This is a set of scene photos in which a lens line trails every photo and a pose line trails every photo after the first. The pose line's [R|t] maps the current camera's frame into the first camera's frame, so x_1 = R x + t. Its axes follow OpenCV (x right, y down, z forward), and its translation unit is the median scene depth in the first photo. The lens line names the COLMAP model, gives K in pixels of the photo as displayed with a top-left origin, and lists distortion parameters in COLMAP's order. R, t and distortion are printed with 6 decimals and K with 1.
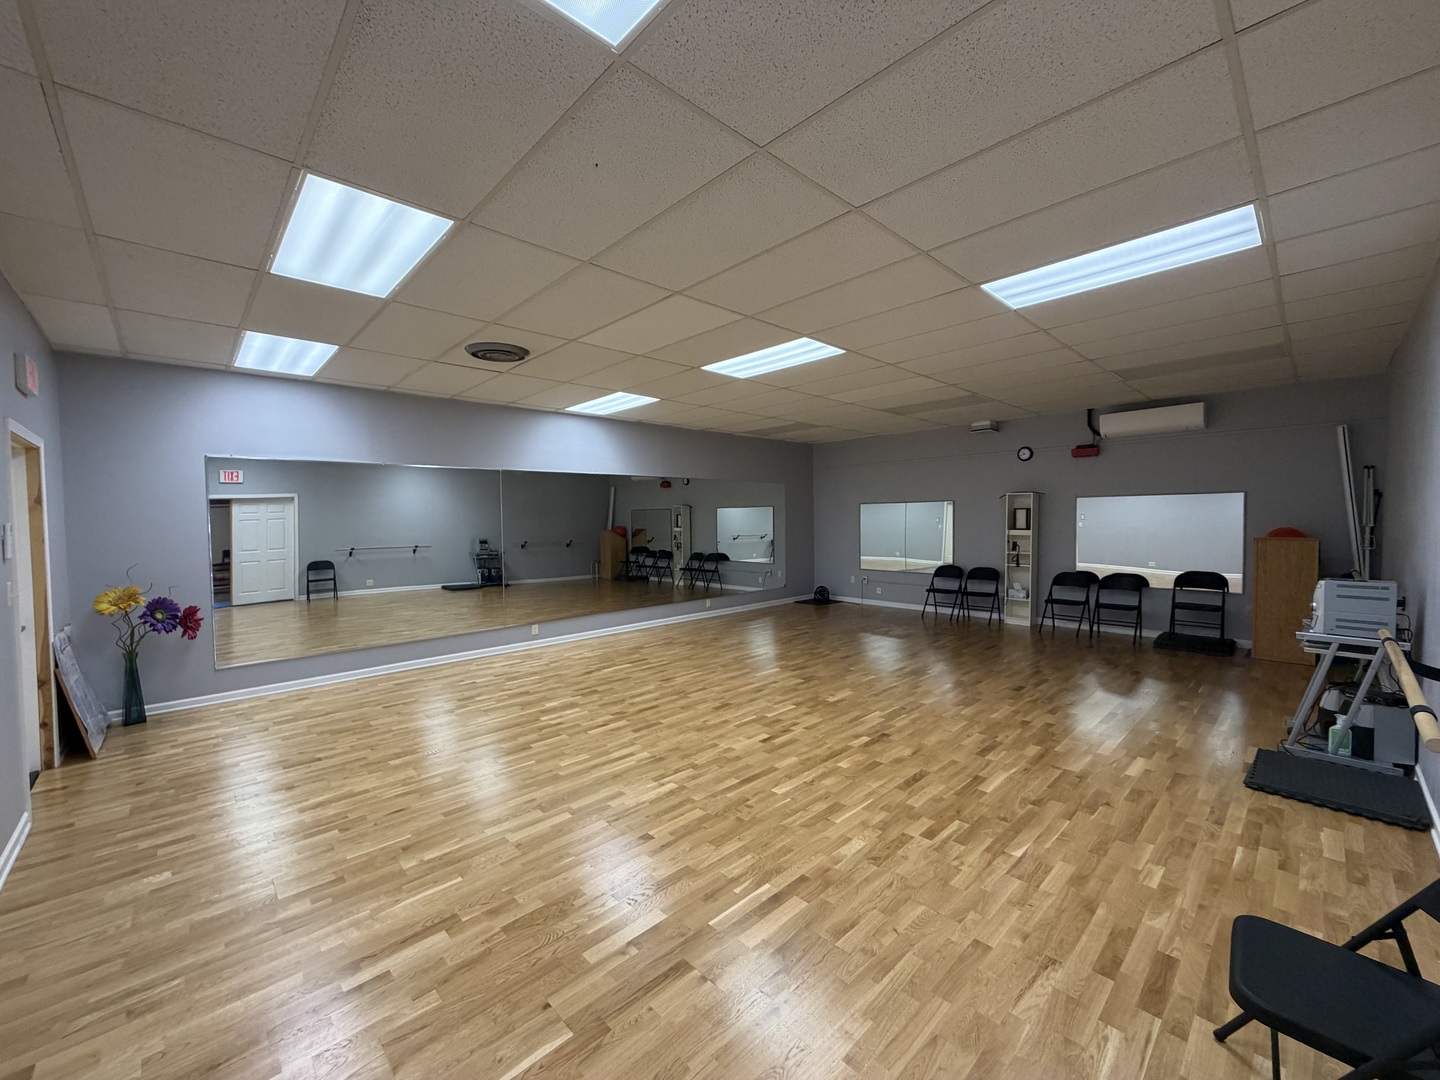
lens RADIAL K [[575.4, 0, 720.5], [0, 575.4, 537.9], [0, 0, 1]] dist [-0.003922, -0.000065]
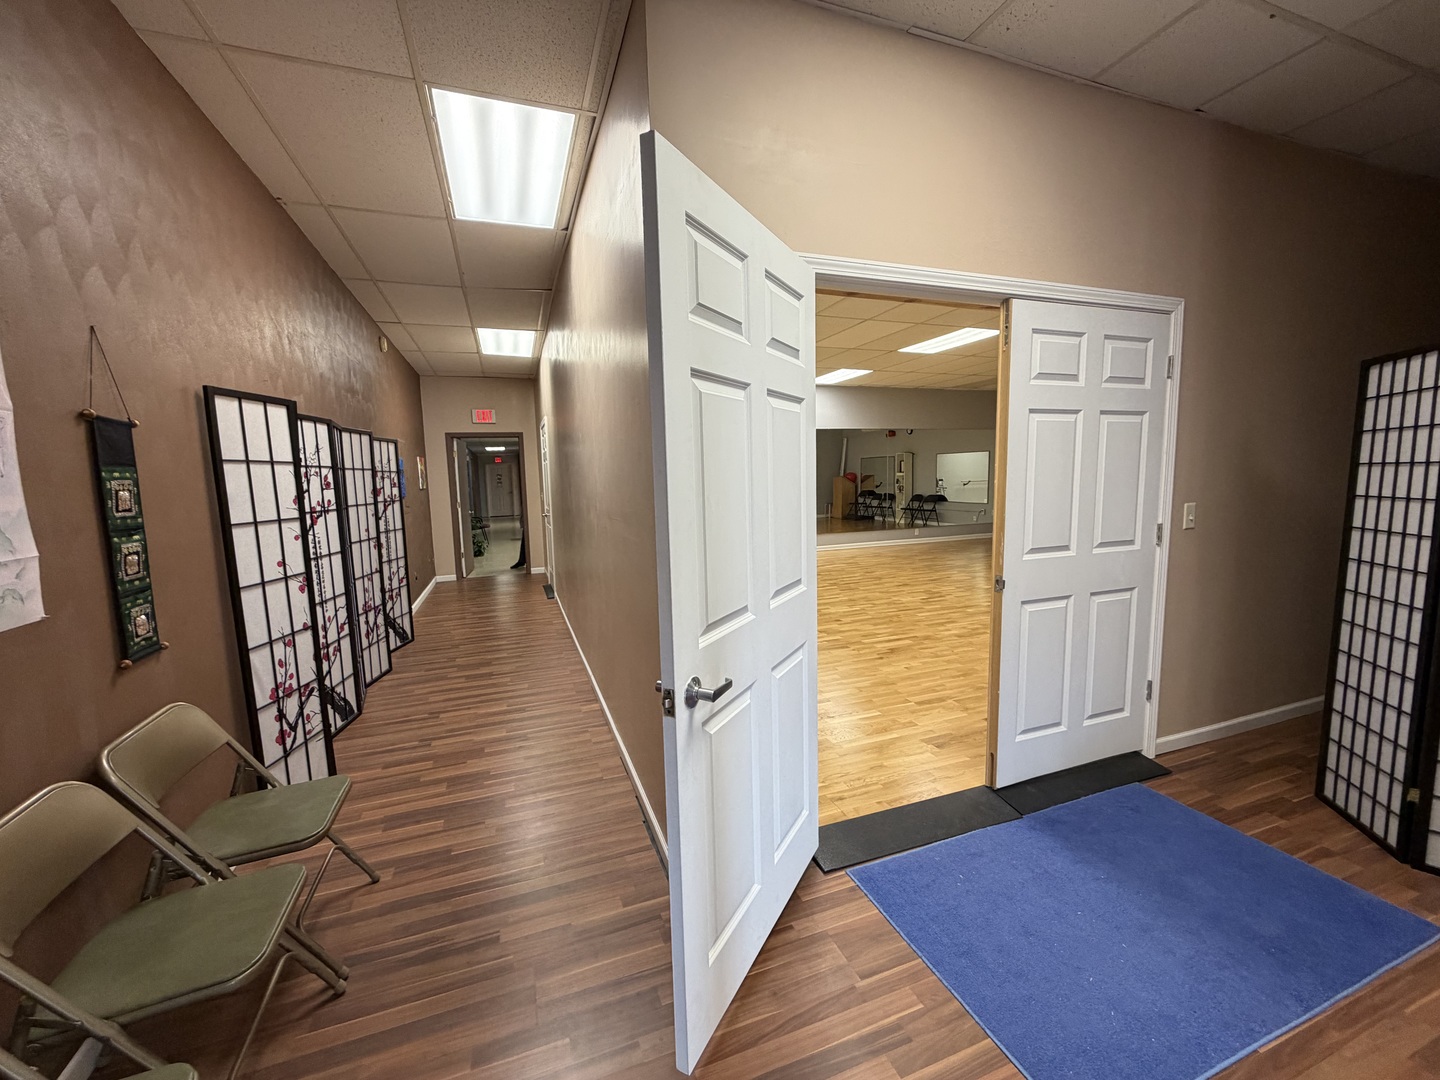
lens RADIAL K [[575.4, 0, 716.0], [0, 575.4, 538.1], [0, 0, 1]] dist [-0.003922, -0.000065]
pose [[0.914096, 0.034419, -0.404035, 0.055856], [-0.000856, 0.996553, 0.082958, 0.017231], [0.405497, -0.075486, 0.910974, -0.191626]]
